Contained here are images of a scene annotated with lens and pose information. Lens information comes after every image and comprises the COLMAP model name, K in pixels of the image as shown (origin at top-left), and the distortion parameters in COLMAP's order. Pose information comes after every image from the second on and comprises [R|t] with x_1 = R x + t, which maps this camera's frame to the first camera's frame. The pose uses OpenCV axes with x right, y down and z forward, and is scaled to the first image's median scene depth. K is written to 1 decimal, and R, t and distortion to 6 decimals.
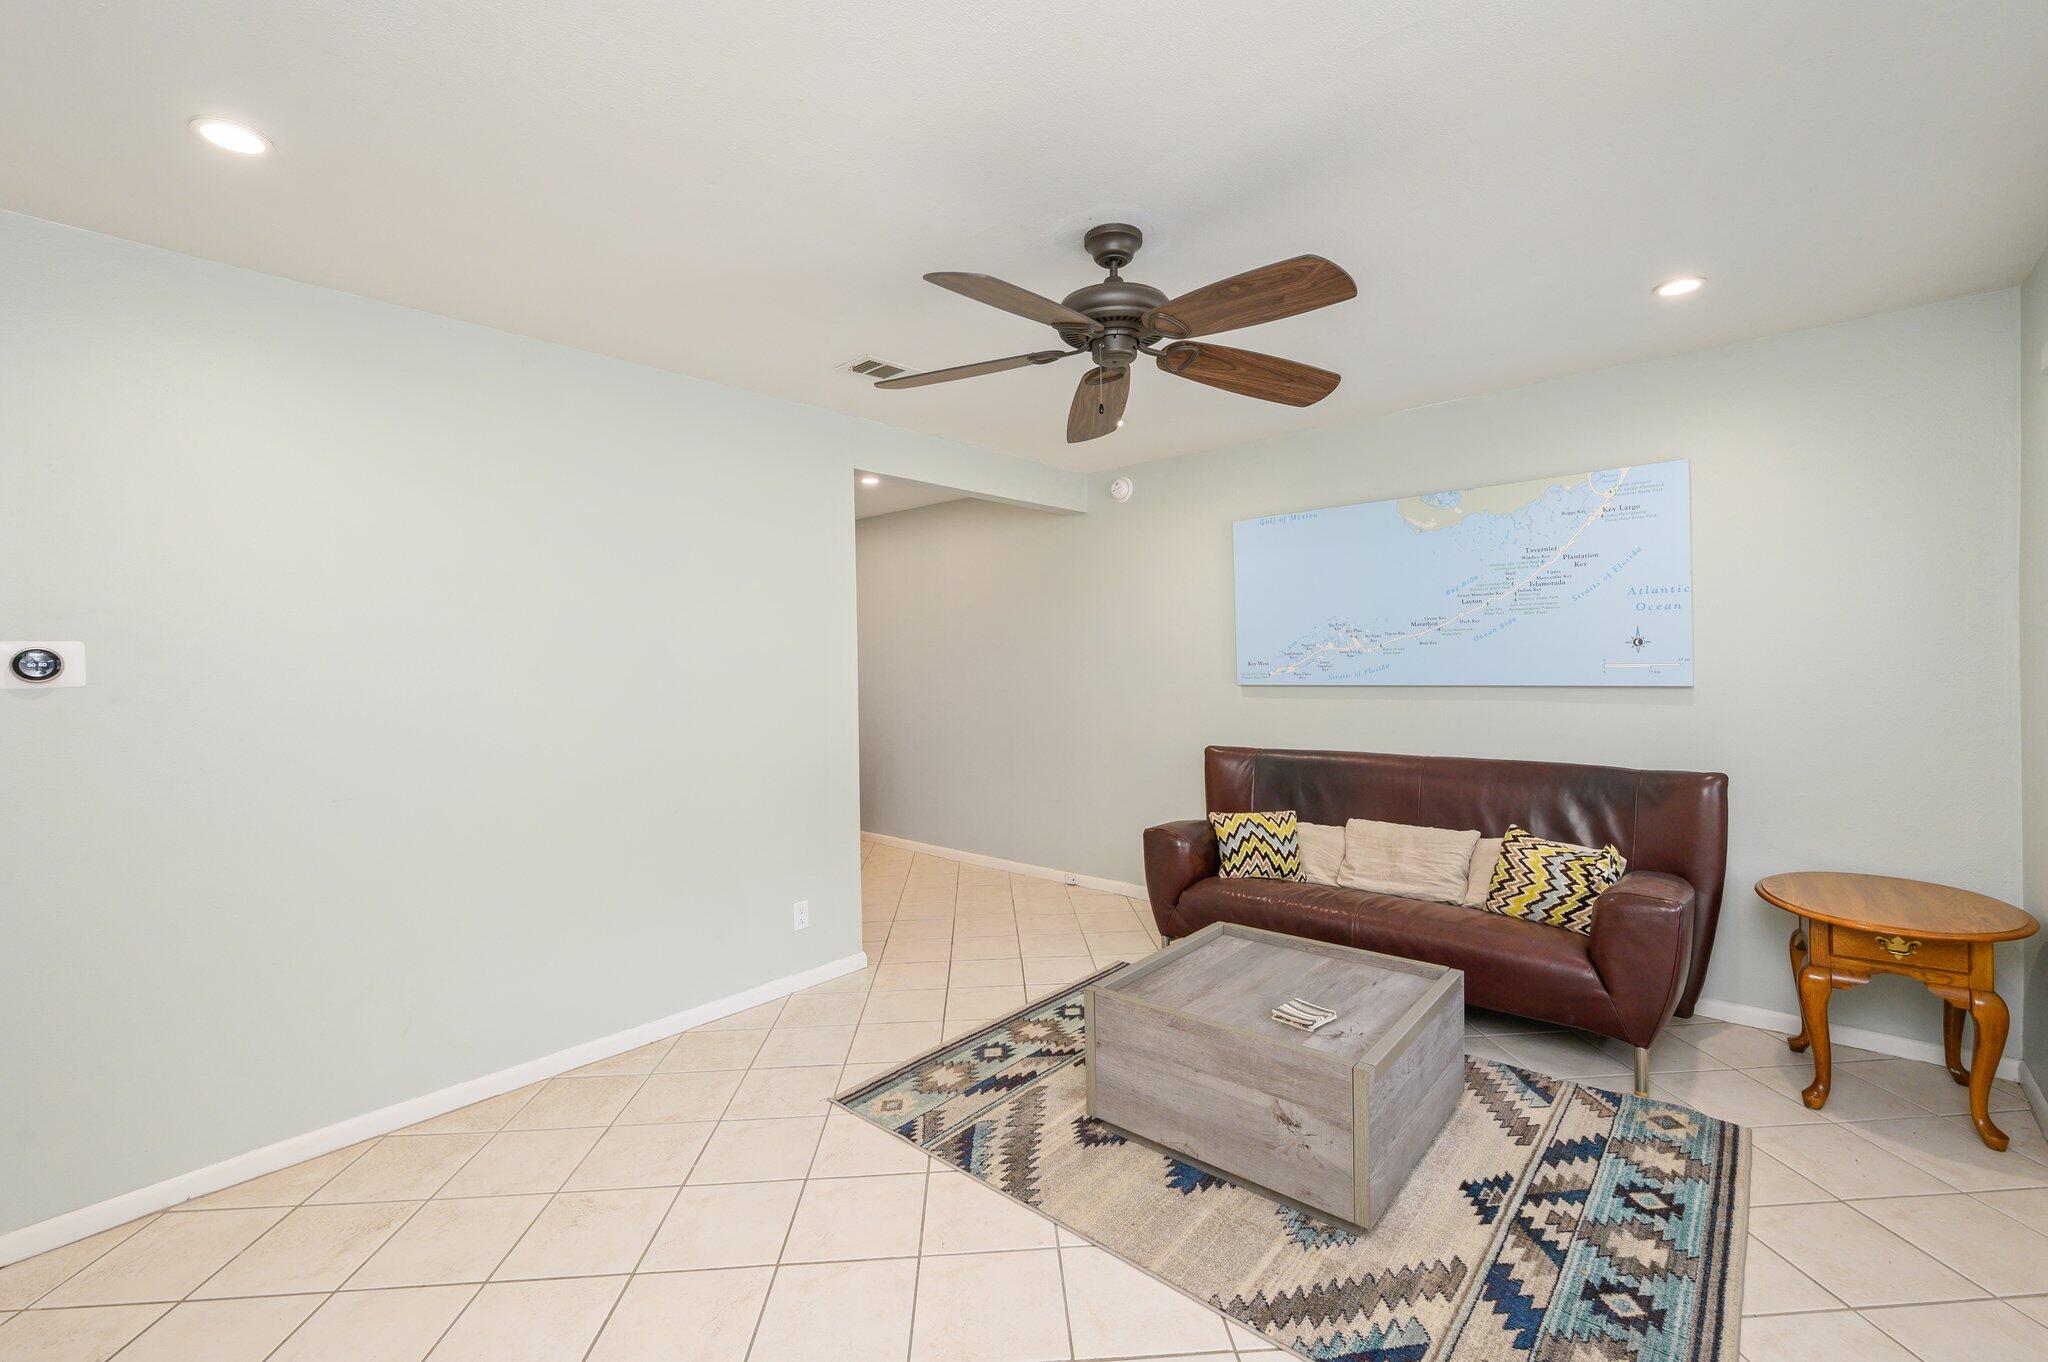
lens RADIAL K [[861.6, 0, 1044.8], [0, 861.6, 657.7], [0, 0, 1]] dist [0.011631, 0.000039]
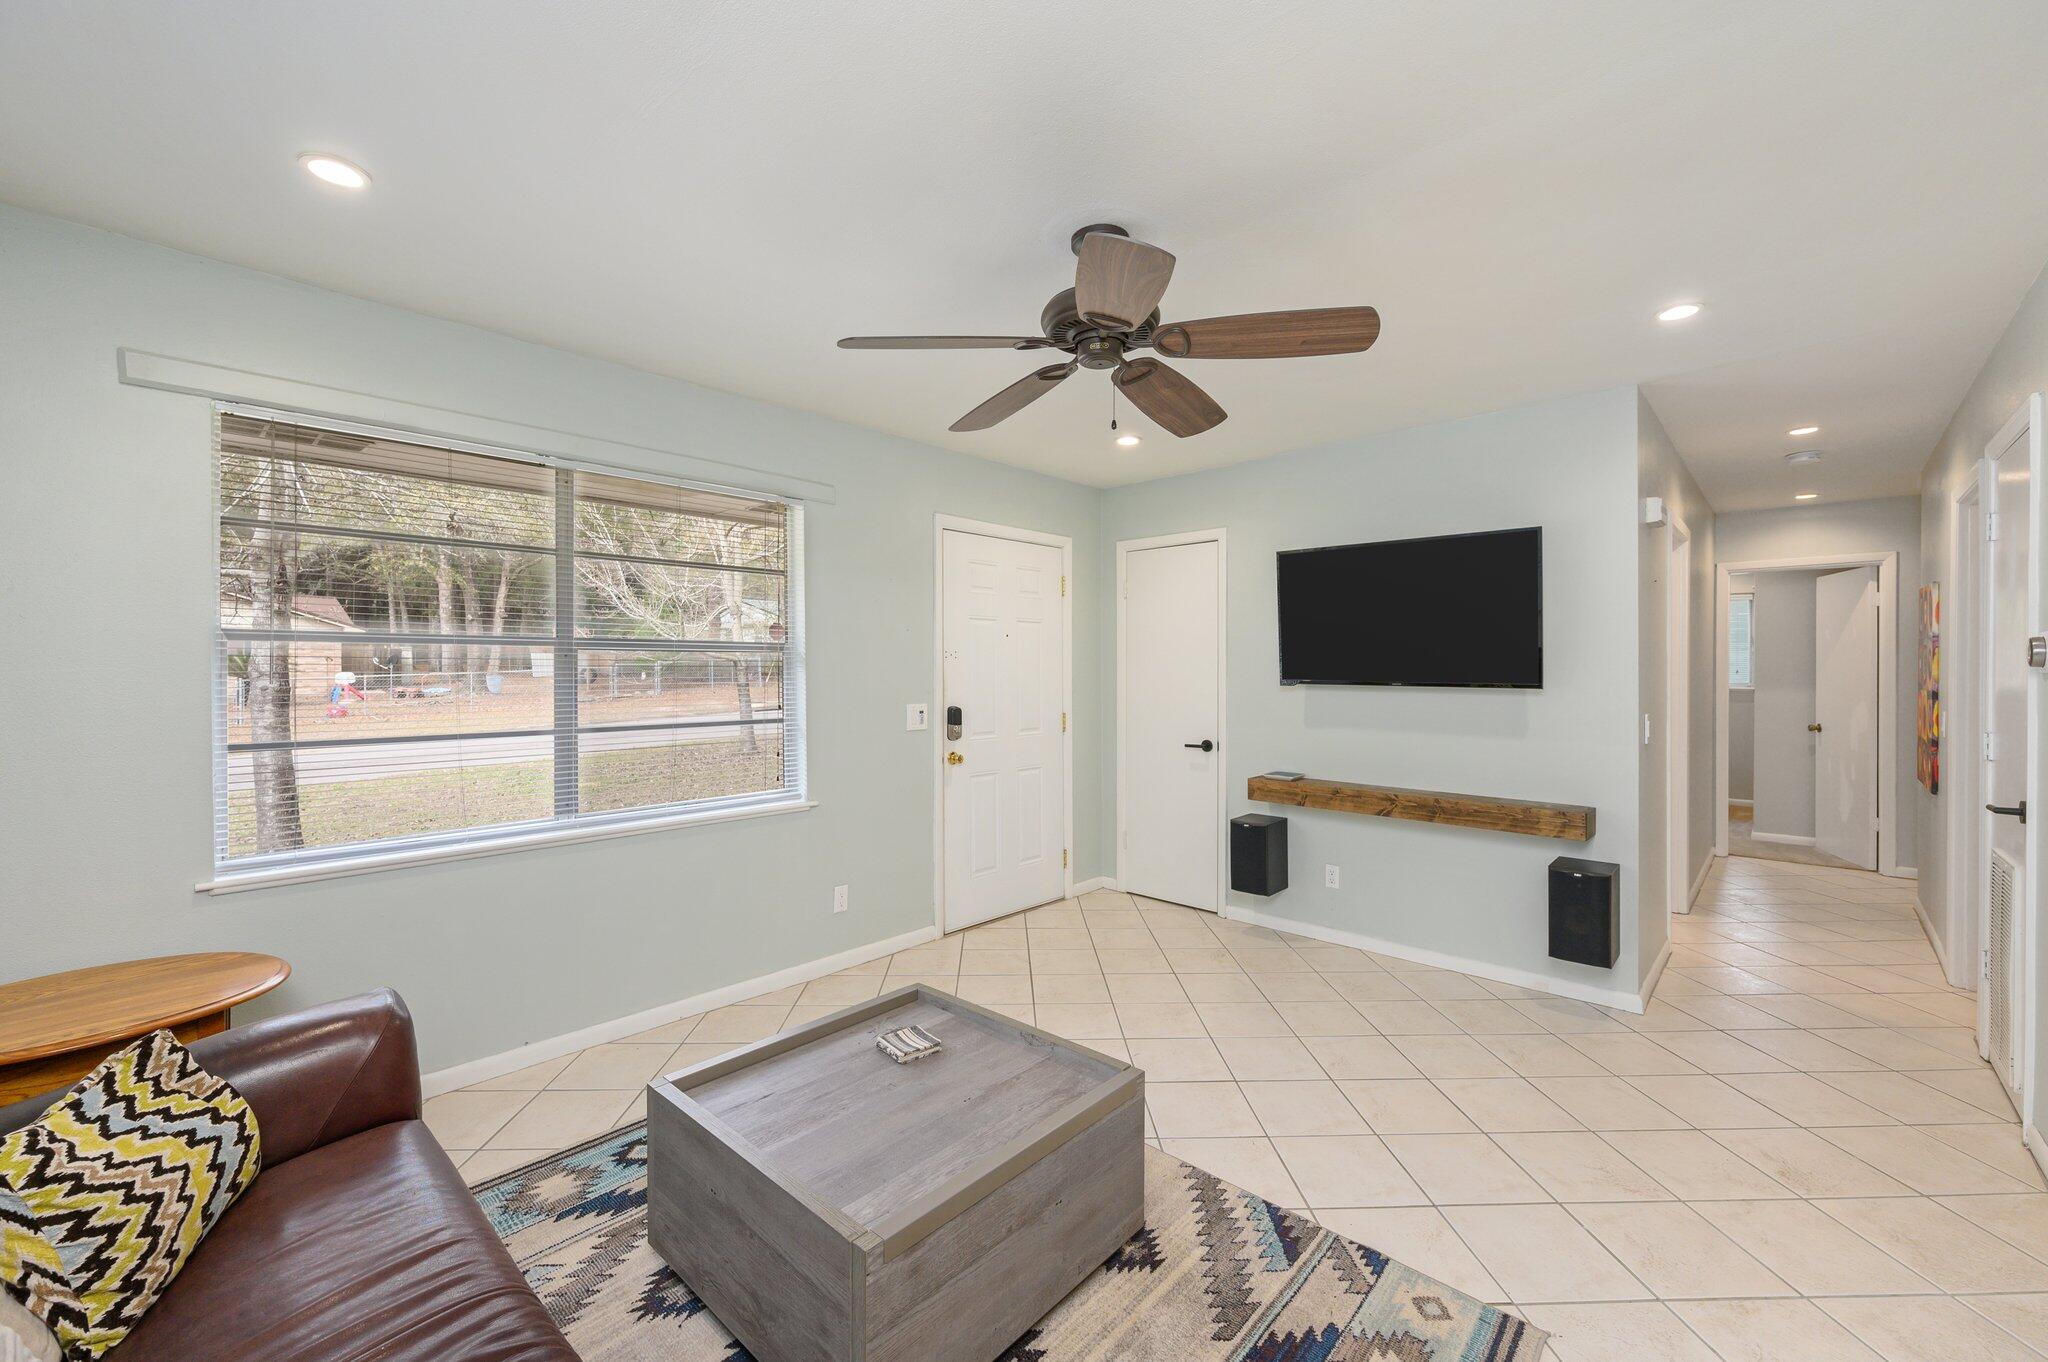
lens RADIAL K [[818.6, 0, 1031.2], [0, 818.6, 668.5], [0, 0, 1]] dist [0.004524, -0.000290]
pose [[-0.999302, 0.012700, 0.035136, 0.087351], [0.012420, 0.999889, -0.008186, 0.007019], [-0.035236, -0.007744, -0.999349, 1.286098]]
